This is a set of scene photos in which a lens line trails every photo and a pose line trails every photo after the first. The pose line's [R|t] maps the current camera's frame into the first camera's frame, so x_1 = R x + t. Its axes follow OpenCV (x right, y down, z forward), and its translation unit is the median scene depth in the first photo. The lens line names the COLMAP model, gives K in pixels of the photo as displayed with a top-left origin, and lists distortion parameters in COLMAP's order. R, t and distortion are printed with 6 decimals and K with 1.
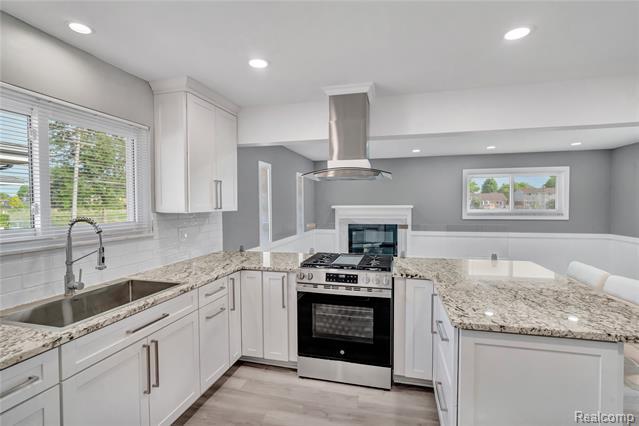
lens RADIAL K [[309.9, 0, 320.0], [0, 309.9, 211.5], [0, 0, 1]] dist [-0.010818, 0.000037]
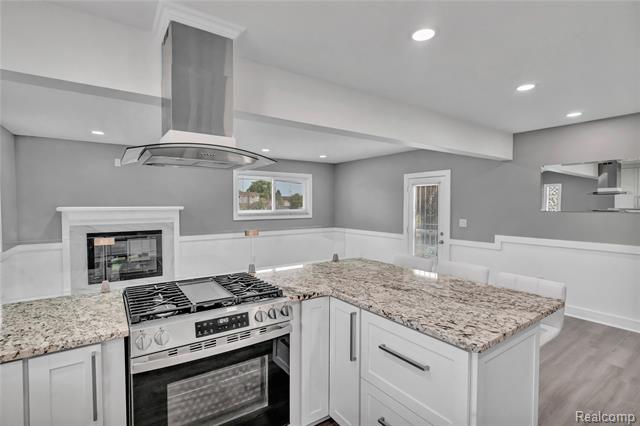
lens RADIAL K [[305.3, 0, 320.0], [0, 305.3, 213.0], [0, 0, 1]] dist [-0.010488, 0.000145]
pose [[0.649640, -0.017752, 0.760035, -0.235331], [0.016980, 0.999817, 0.008839, -0.006219], [-0.760053, 0.007163, 0.649822, 0.417992]]
